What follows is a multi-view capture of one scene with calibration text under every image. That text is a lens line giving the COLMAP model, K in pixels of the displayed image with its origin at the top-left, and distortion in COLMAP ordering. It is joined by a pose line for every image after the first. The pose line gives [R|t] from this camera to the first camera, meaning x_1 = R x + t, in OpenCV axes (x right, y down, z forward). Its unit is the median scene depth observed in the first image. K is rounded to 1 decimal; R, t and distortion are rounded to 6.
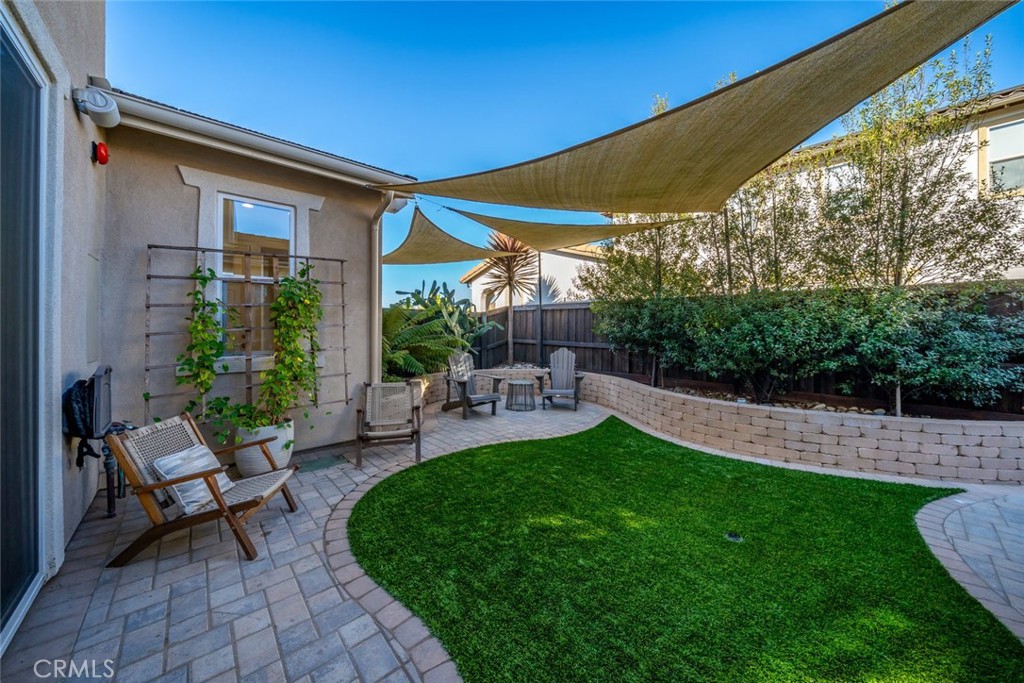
lens RADIAL K [[354.8, 0, 512.0], [0, 354.8, 341.5], [0, 0, 1]] dist [0.017600, 0.000003]
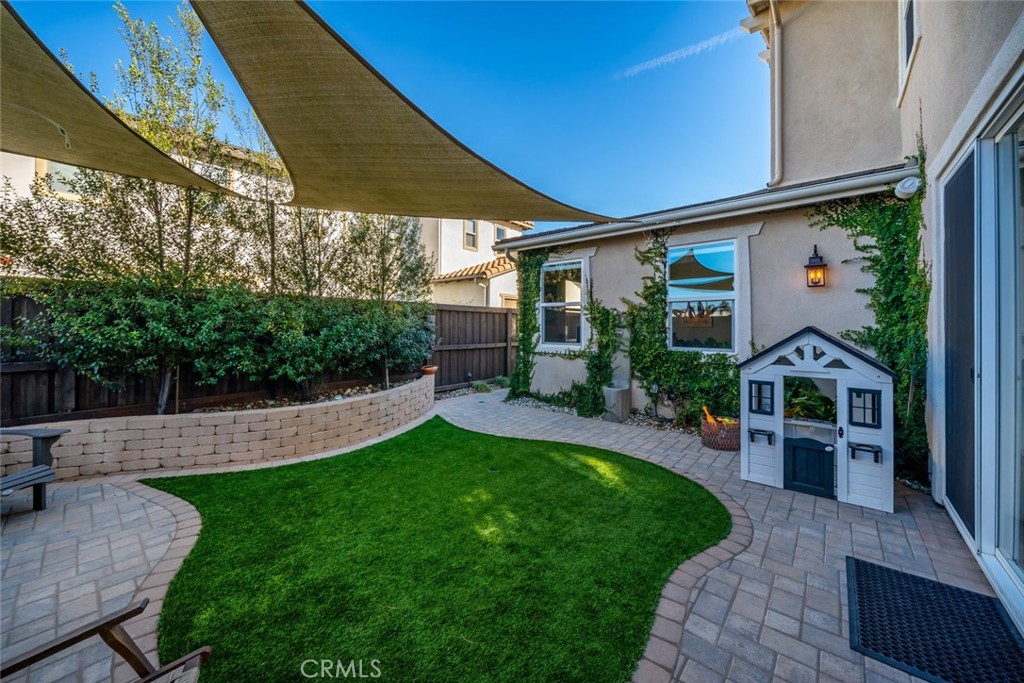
lens RADIAL K [[401.6, 0, 514.8], [0, 401.6, 327.9], [0, 0, 1]] dist [0.000062, 0.000017]
pose [[-0.159264, -0.000641, 0.987236, -0.974876], [0.034866, 0.999372, 0.006274, -0.039794], [-0.986620, 0.035420, -0.159141, 1.121554]]
